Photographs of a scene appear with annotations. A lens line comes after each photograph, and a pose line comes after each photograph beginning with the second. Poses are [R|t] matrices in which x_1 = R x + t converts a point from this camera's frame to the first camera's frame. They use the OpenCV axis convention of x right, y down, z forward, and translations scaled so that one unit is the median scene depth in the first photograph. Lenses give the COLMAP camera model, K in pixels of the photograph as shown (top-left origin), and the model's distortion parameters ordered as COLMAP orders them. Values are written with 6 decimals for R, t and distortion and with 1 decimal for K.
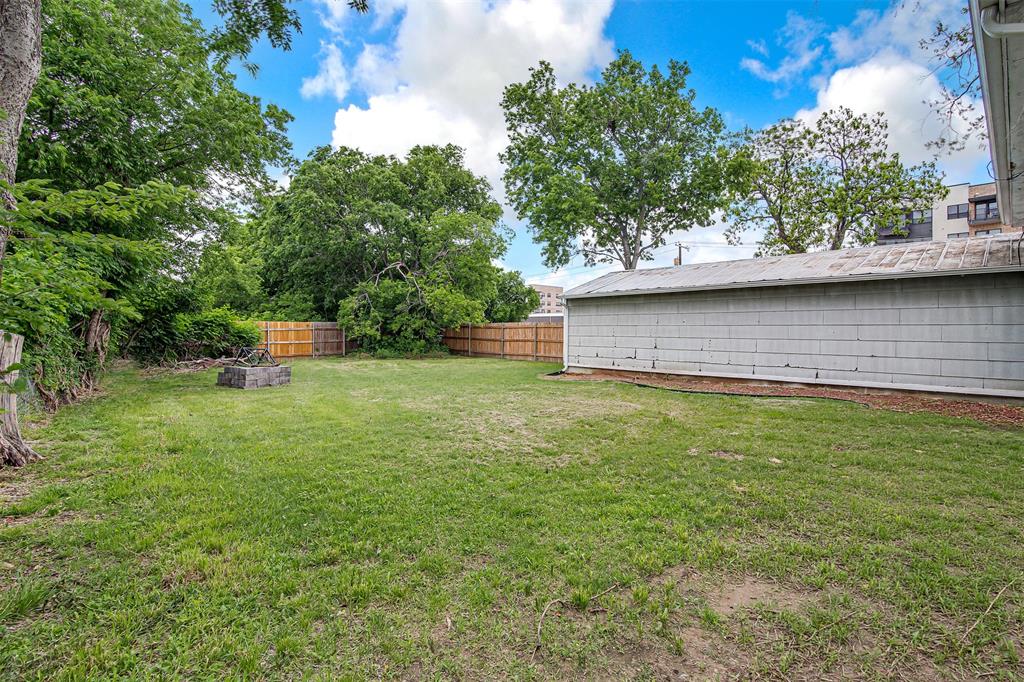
lens RADIAL K [[471.3, 0, 510.8], [0, 471.3, 335.8], [0, 0, 1]] dist [-0.003794, -0.000107]
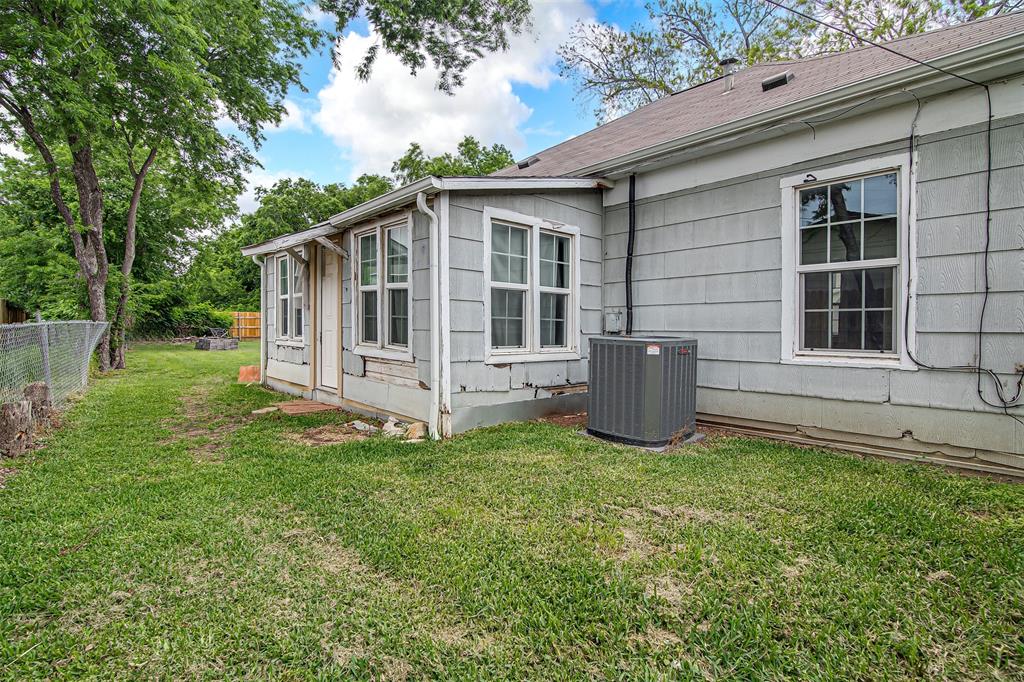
lens RADIAL K [[471.3, 0, 513.4], [0, 471.3, 338.3], [0, 0, 1]] dist [-0.003794, -0.000107]
pose [[0.999954, 0.009543, 0.000370, 0.415347], [-0.009549, 0.999601, 0.026567, 0.003883], [-0.000117, -0.026570, 0.999647, -0.557986]]
